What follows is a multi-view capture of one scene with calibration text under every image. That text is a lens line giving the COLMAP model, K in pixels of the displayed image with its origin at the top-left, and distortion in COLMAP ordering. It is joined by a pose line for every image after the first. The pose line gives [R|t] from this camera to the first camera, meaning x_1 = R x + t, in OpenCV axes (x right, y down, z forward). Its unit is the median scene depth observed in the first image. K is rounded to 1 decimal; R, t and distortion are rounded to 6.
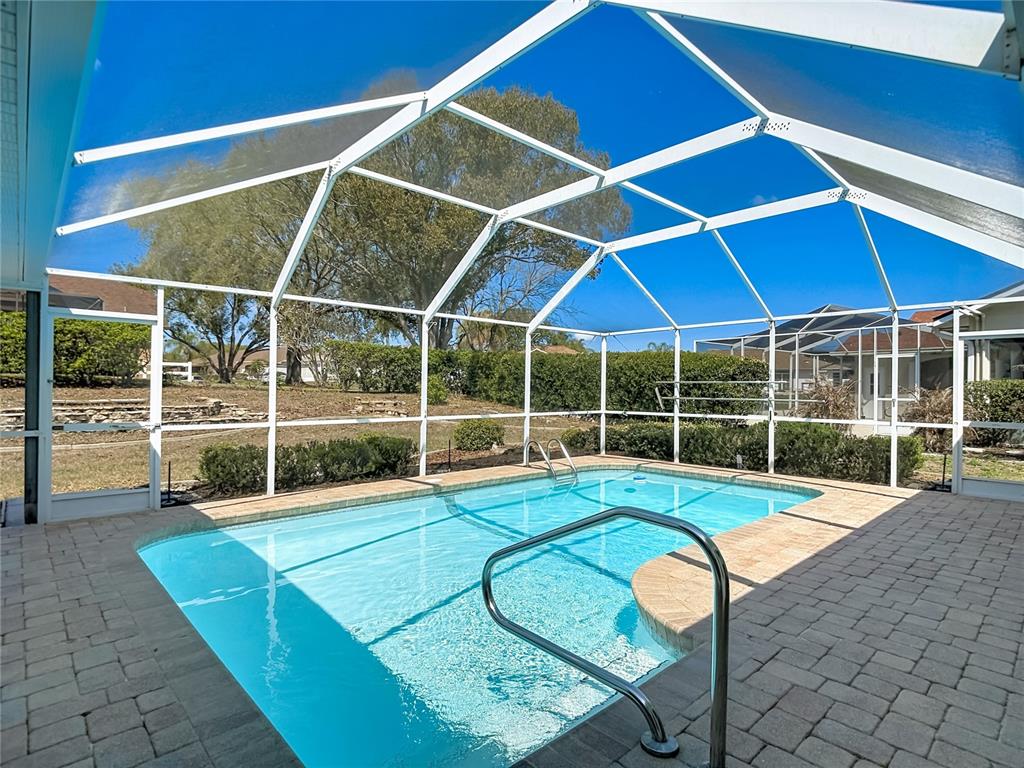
lens RADIAL K [[553.7, 0, 513.2], [0, 553.7, 387.7], [0, 0, 1]] dist [-0.012677, -0.002083]
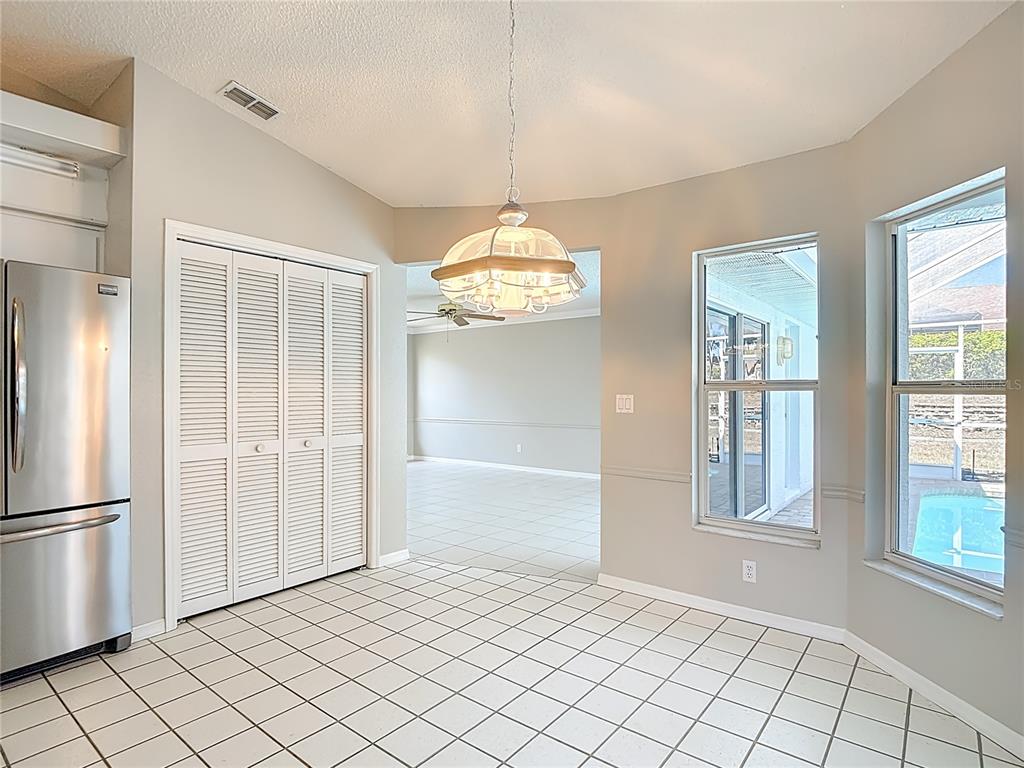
lens RADIAL K [[553.7, 0, 513.2], [0, 553.7, 387.7], [0, 0, 1]] dist [-0.012677, -0.002083]
pose [[0.172191, -0.010134, -0.985011, 0.310304], [0.005436, 0.999942, -0.009337, -0.008525], [0.985049, -0.003747, 0.172236, -0.217161]]
